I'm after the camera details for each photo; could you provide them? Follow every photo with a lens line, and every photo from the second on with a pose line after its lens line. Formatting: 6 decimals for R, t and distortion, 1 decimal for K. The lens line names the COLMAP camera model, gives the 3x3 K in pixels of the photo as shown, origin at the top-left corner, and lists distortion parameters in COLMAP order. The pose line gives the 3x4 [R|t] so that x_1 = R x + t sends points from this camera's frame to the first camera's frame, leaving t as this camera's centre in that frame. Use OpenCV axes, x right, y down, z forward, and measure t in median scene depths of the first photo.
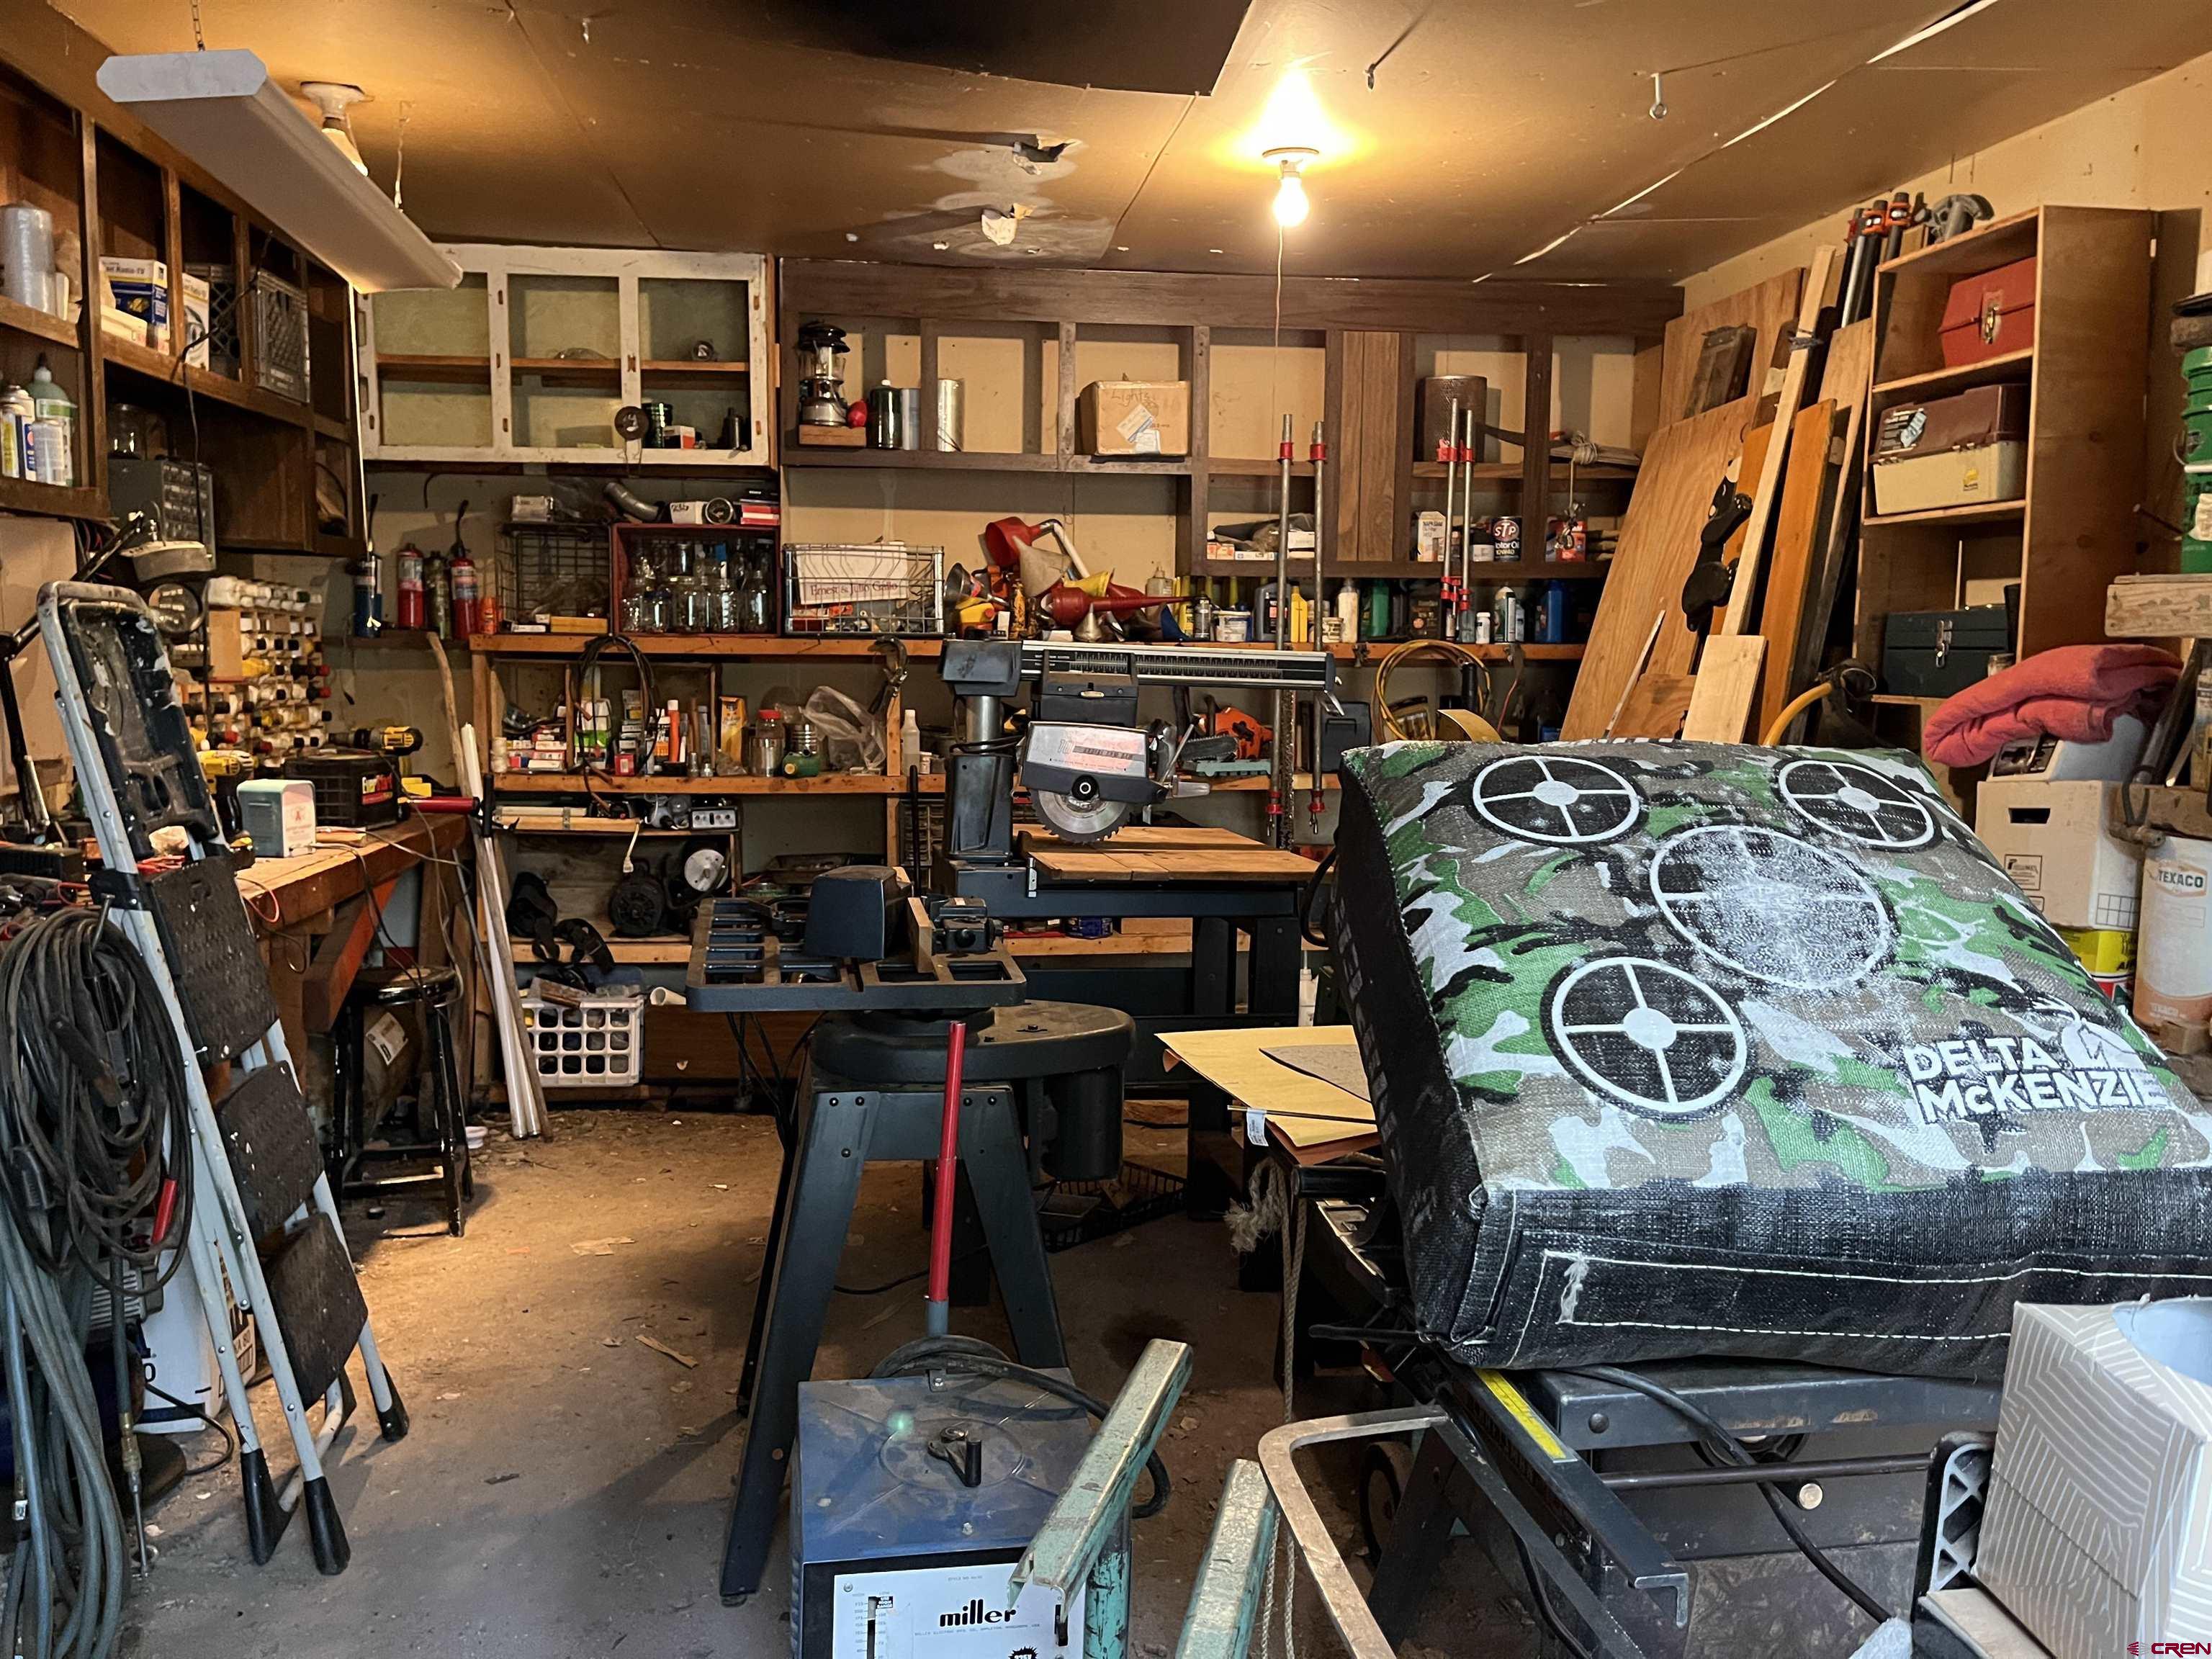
lens RADIAL K [[1674.3, 0, 1108.5], [0, 1674.3, 822.2], [0, 0, 1]] dist [0.057305, -0.069536]
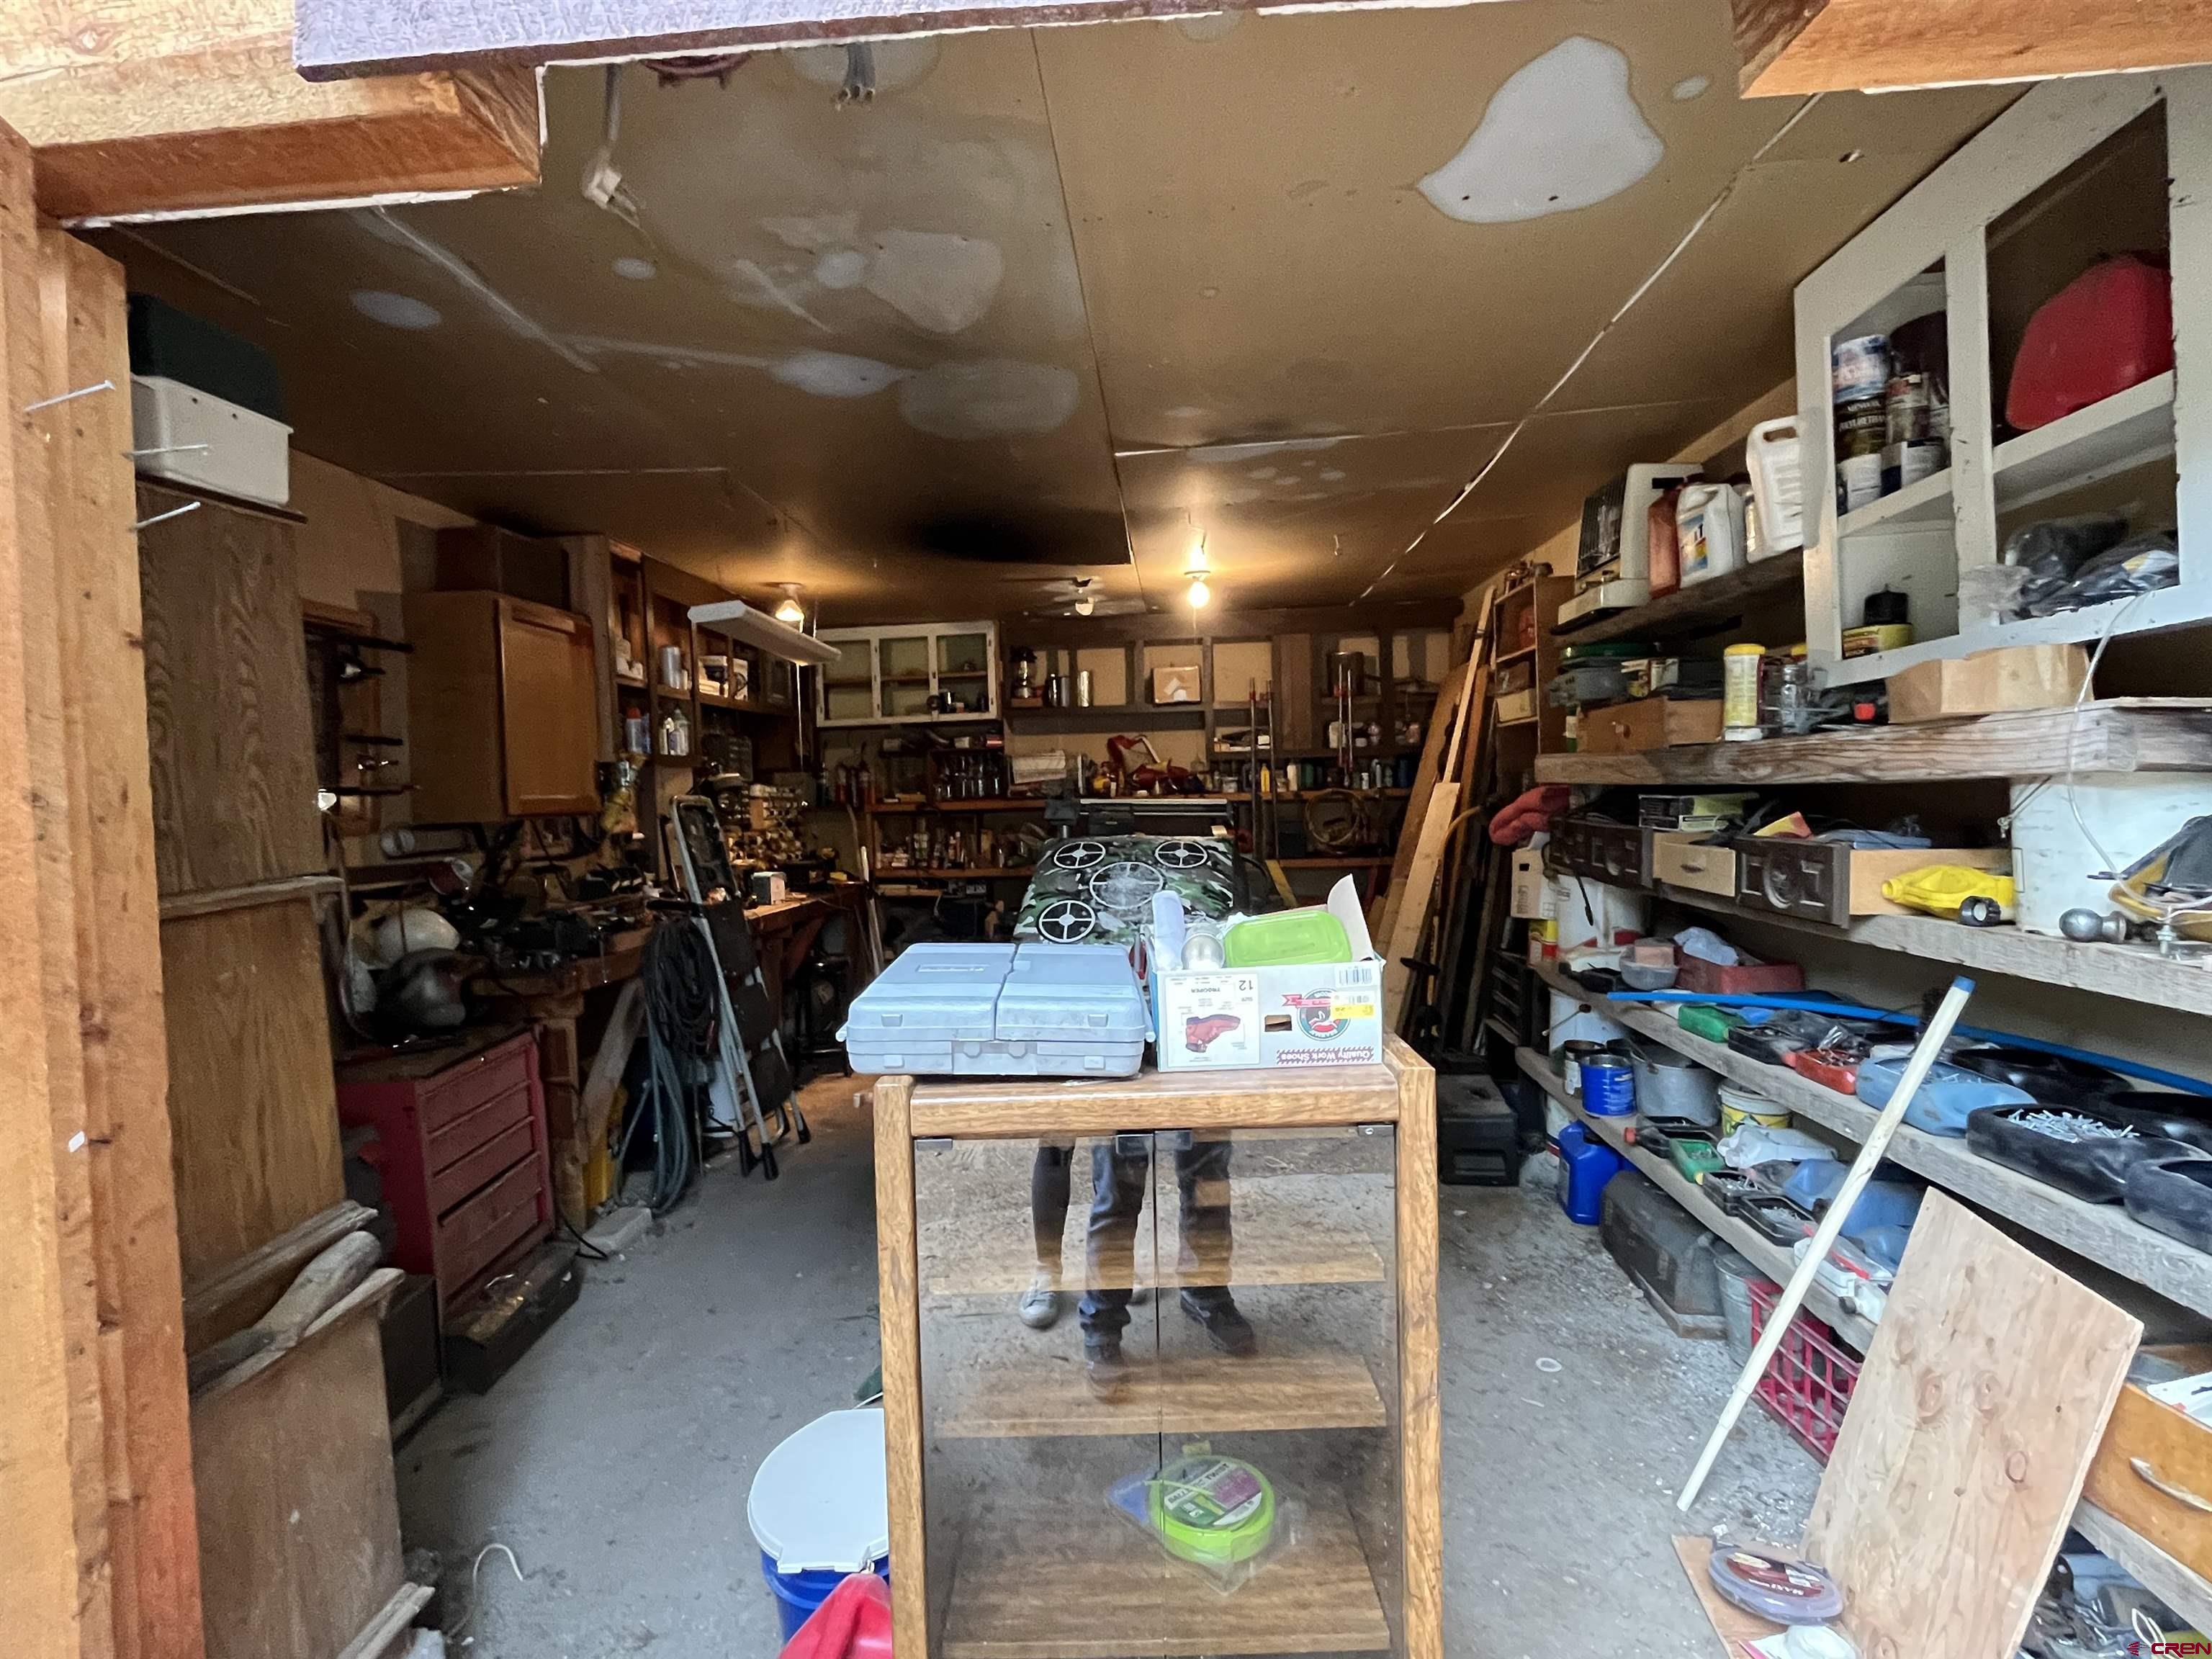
lens RADIAL K [[1047.3, 0, 1107.6], [0, 1047.3, 836.4], [0, 0, 1]] dist [0.000194, 0.000184]
pose [[0.980410, -0.030830, -0.194539, 0.177889], [0.018612, 0.997756, -0.064321, 0.019875], [0.196085, 0.059440, 0.978784, -0.233567]]
